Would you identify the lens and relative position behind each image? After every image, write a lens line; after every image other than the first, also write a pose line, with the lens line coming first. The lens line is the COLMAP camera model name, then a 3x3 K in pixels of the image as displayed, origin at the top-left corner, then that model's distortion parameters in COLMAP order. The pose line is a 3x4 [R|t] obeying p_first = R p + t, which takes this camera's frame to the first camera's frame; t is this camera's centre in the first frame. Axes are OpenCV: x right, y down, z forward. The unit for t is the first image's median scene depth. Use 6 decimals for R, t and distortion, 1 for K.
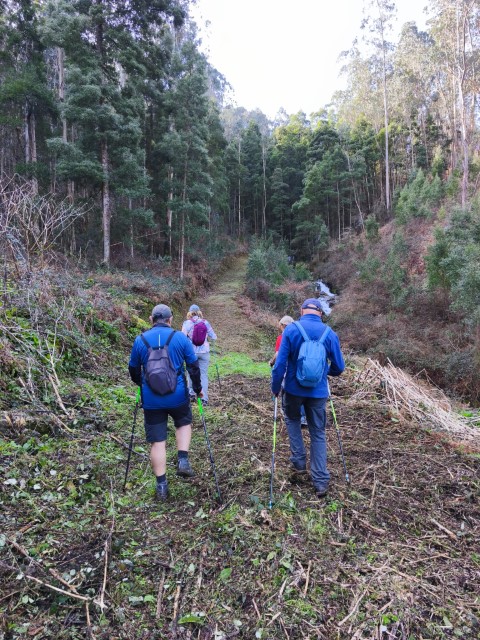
lens RADIAL K [[435.0, 0, 240.0], [0, 435.0, 320.0], [0, 0, 1]] dist [0.068357, -0.059424]
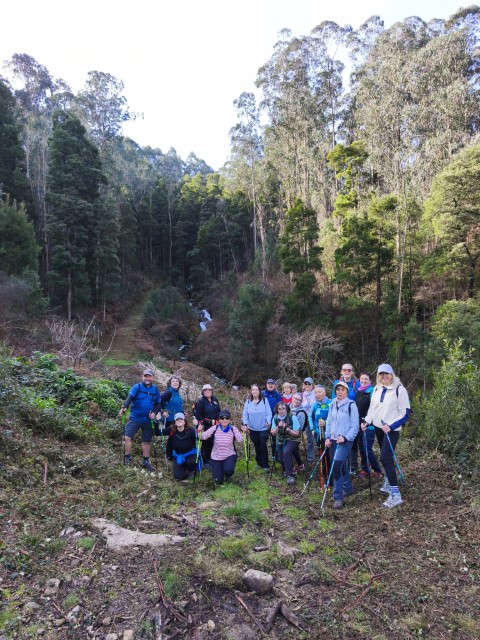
lens RADIAL K [[435.0, 0, 240.0], [0, 435.0, 320.0], [0, 0, 1]] dist [0.068357, -0.059424]
pose [[0.985854, -0.000521, 0.167603, 0.050664], [0.003338, 0.999858, -0.016523, -0.026442], [-0.167571, 0.016849, 0.985716, -0.378108]]
